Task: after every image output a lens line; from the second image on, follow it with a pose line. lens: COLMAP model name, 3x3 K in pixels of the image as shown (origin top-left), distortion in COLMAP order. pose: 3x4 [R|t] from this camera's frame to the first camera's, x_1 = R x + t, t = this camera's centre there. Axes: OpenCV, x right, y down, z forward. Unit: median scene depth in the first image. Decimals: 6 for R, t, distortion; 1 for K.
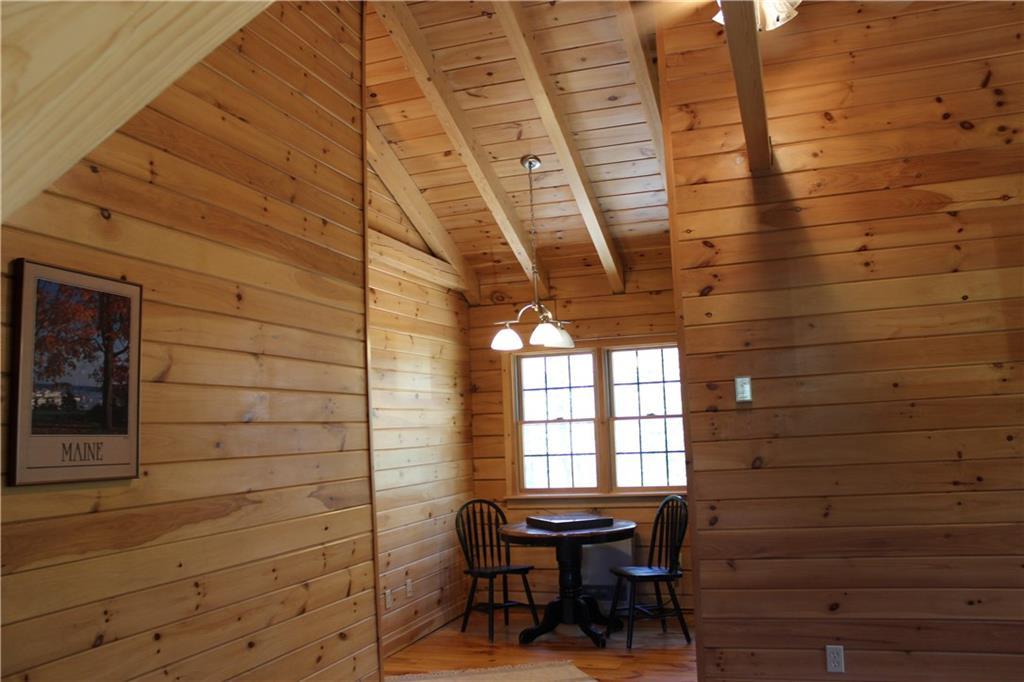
lens RADIAL K [[864.6, 0, 512.0], [0, 864.6, 341.0], [0, 0, 1]] dist [-0.169279, 0.148046]
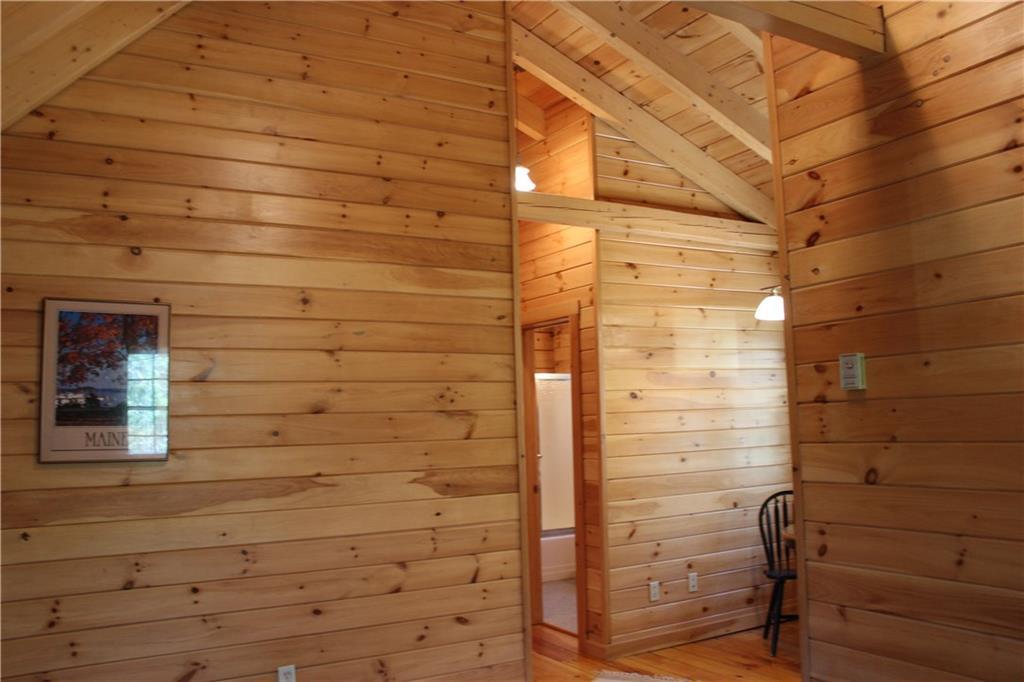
lens RADIAL K [[864.6, 0, 512.0], [0, 864.6, 341.0], [0, 0, 1]] dist [-0.169279, 0.148046]
pose [[0.746494, -0.038755, -0.664262, 0.581451], [0.065921, 0.997699, 0.015873, 0.000592], [0.662118, -0.055638, 0.747331, 0.314573]]
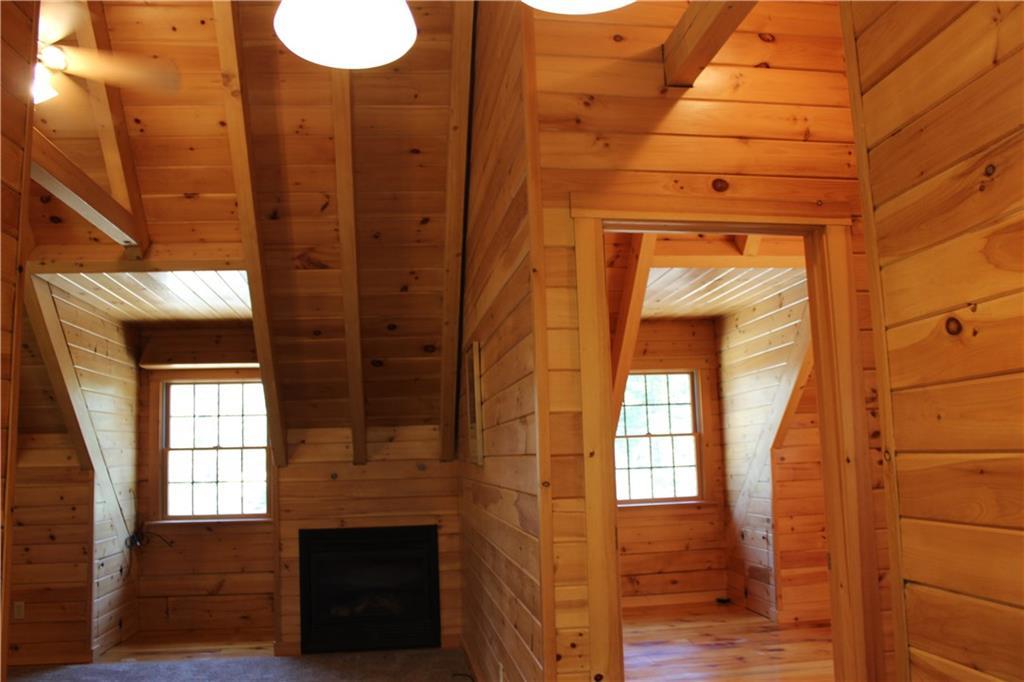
lens RADIAL K [[864.6, 0, 512.0], [0, 864.6, 341.0], [0, 0, 1]] dist [-0.169279, 0.148046]
pose [[-0.899601, 0.012391, -0.436537, 0.152593], [0.114167, 0.971508, -0.207696, 0.204036], [0.421526, -0.236682, -0.875384, 1.839356]]
